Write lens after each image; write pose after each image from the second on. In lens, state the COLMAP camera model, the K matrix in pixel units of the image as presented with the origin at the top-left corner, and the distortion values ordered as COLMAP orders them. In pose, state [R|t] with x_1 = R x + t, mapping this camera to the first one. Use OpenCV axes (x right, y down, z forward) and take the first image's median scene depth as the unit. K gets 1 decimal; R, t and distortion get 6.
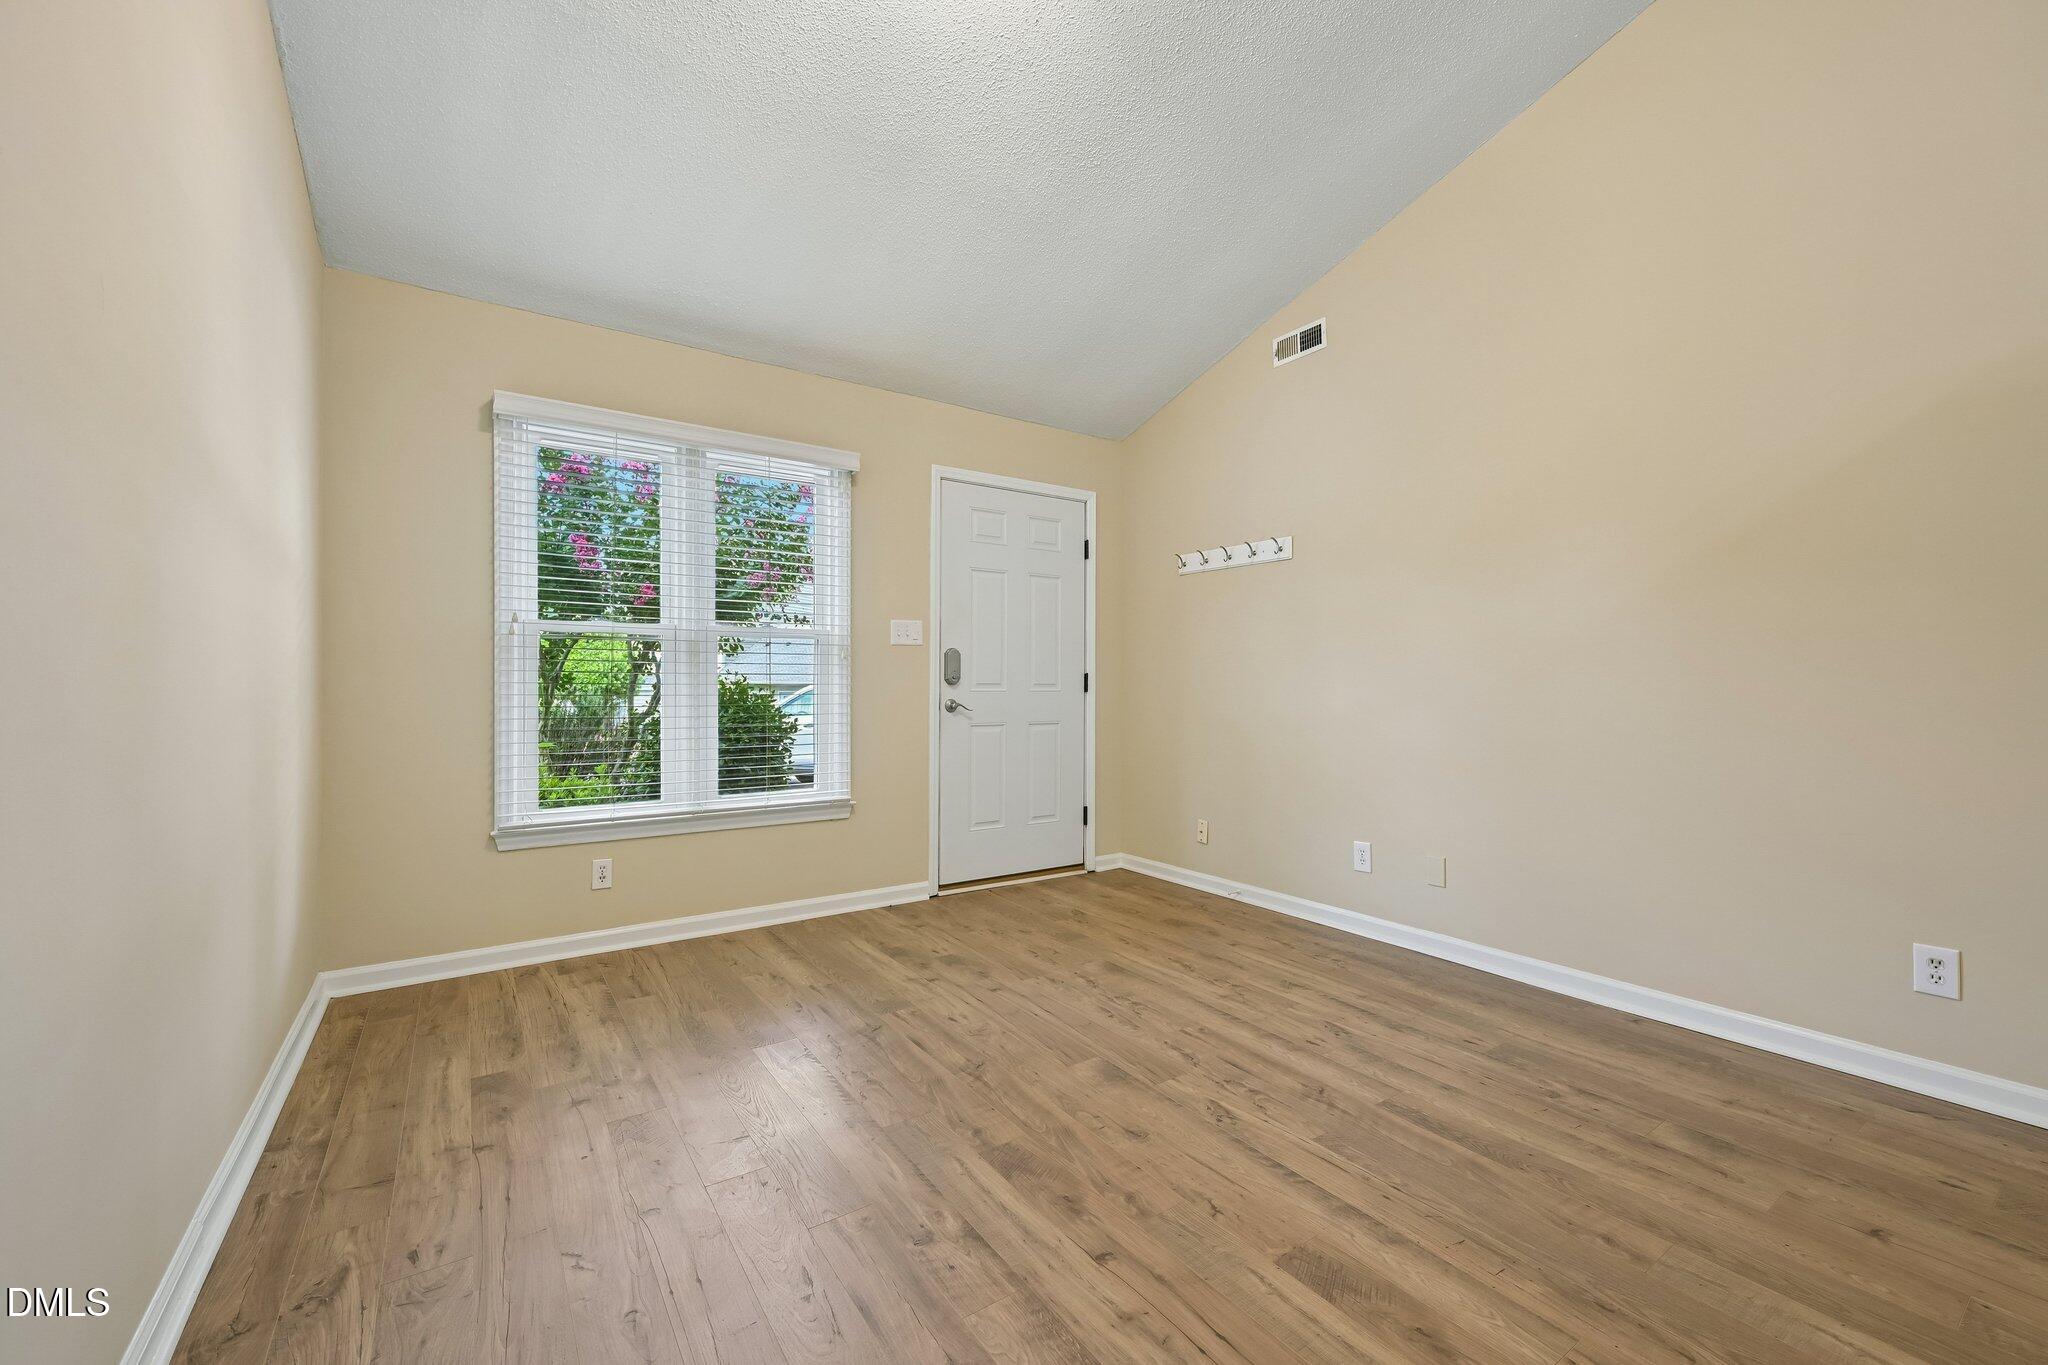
lens RADIAL K [[817.0, 0, 1024.0], [0, 817.0, 682.5], [0, 0, 1]] dist [-0.000393, 0.000124]
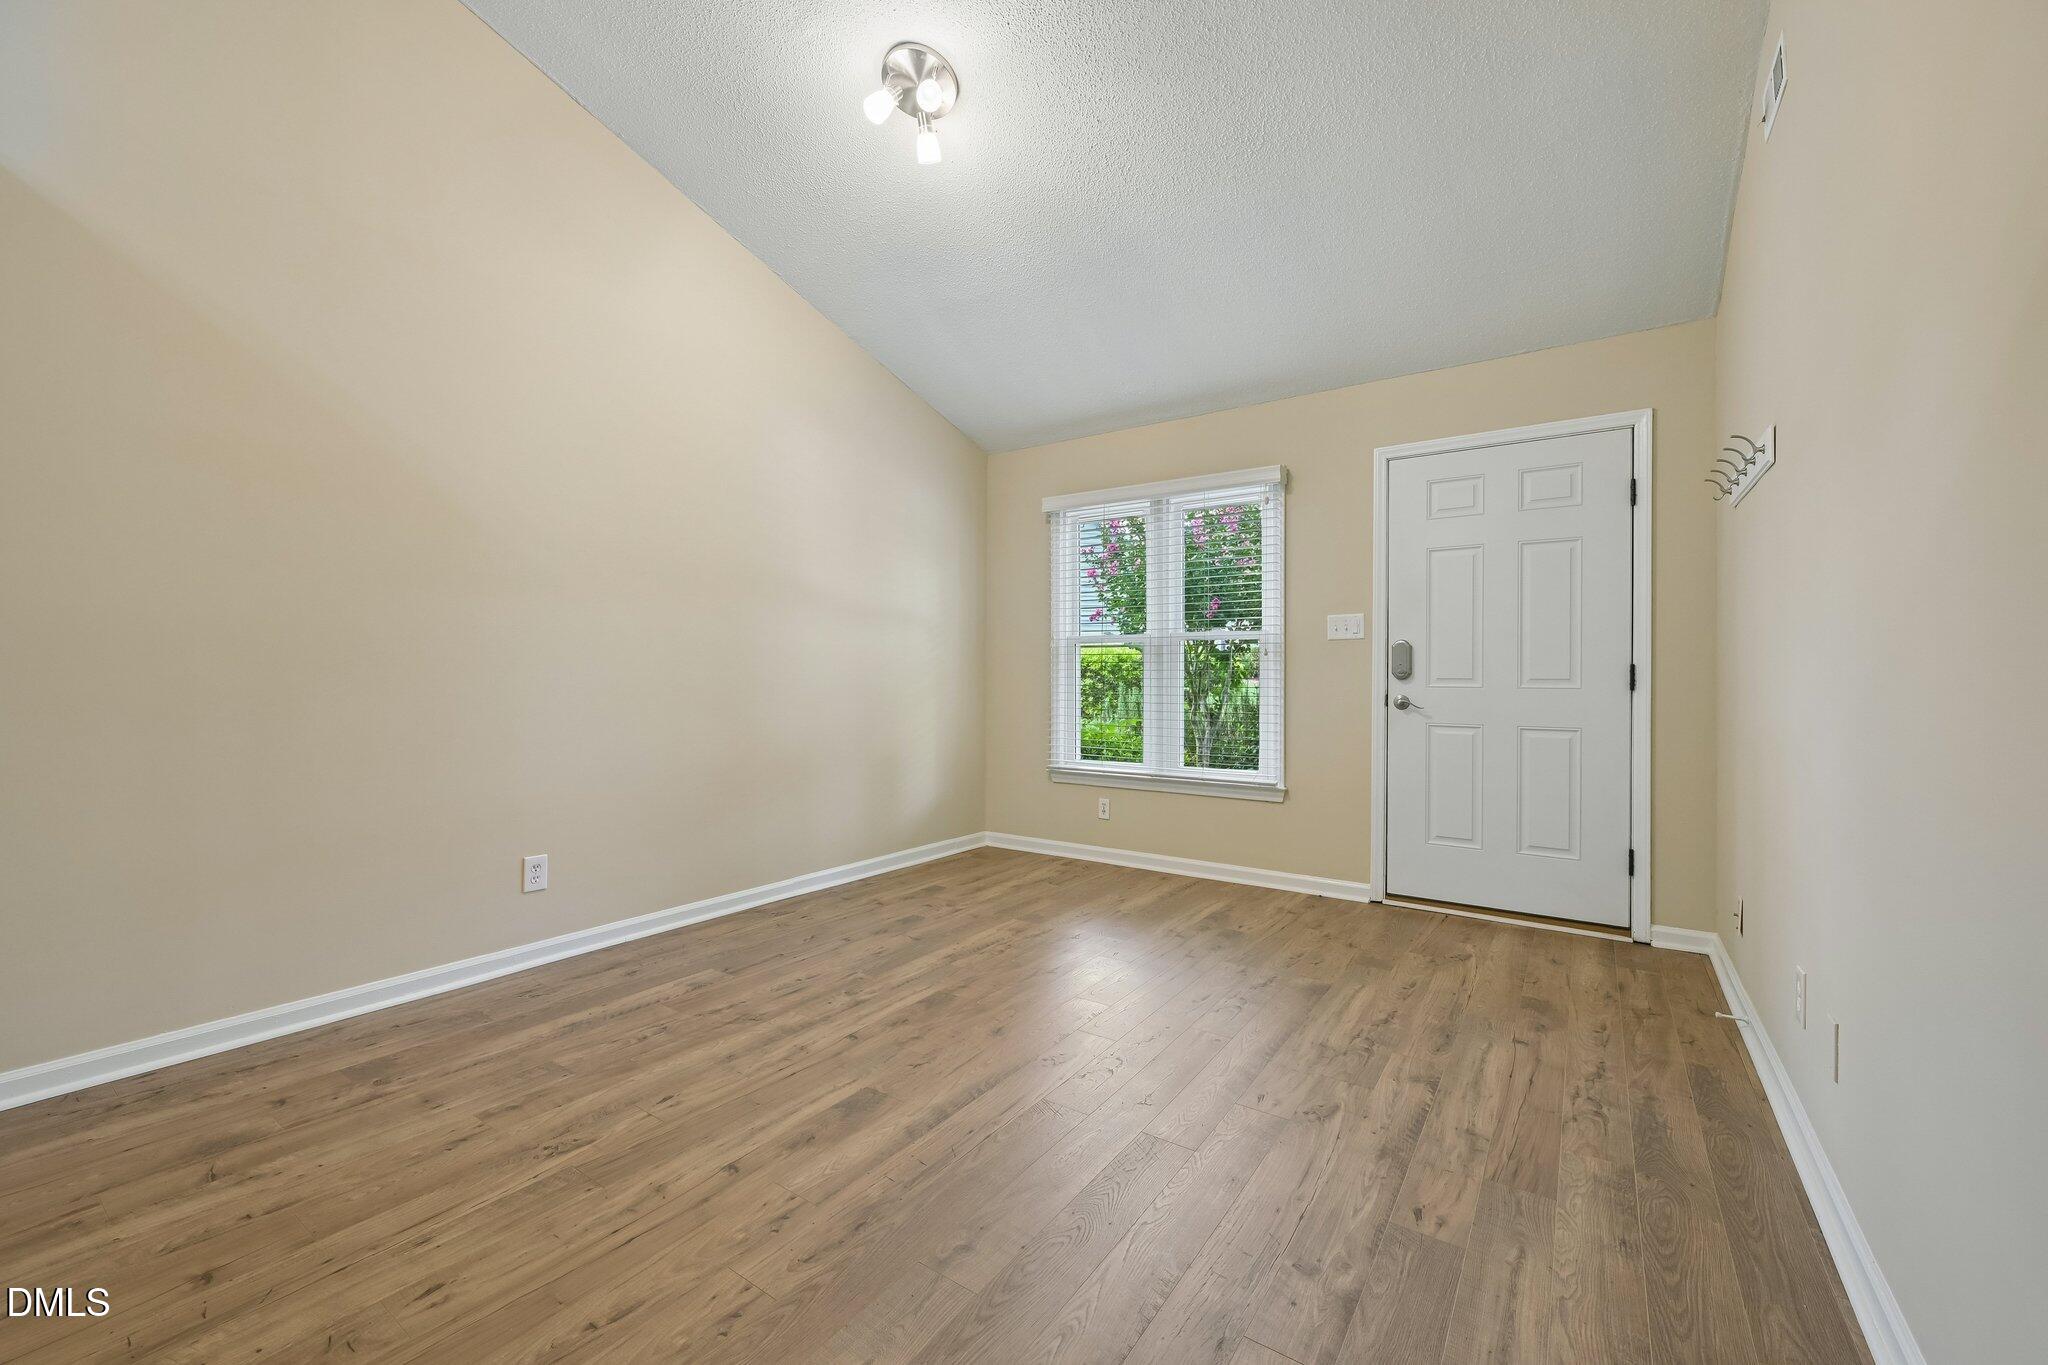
lens RADIAL K [[817.0, 0, 1024.0], [0, 817.0, 682.5], [0, 0, 1]] dist [-0.000393, 0.000124]
pose [[0.357487, 0.004778, -0.933906, 0.796507], [-0.001500, 0.999989, 0.004542, 0.002770], [0.933917, -0.000223, 0.357490, 0.348559]]
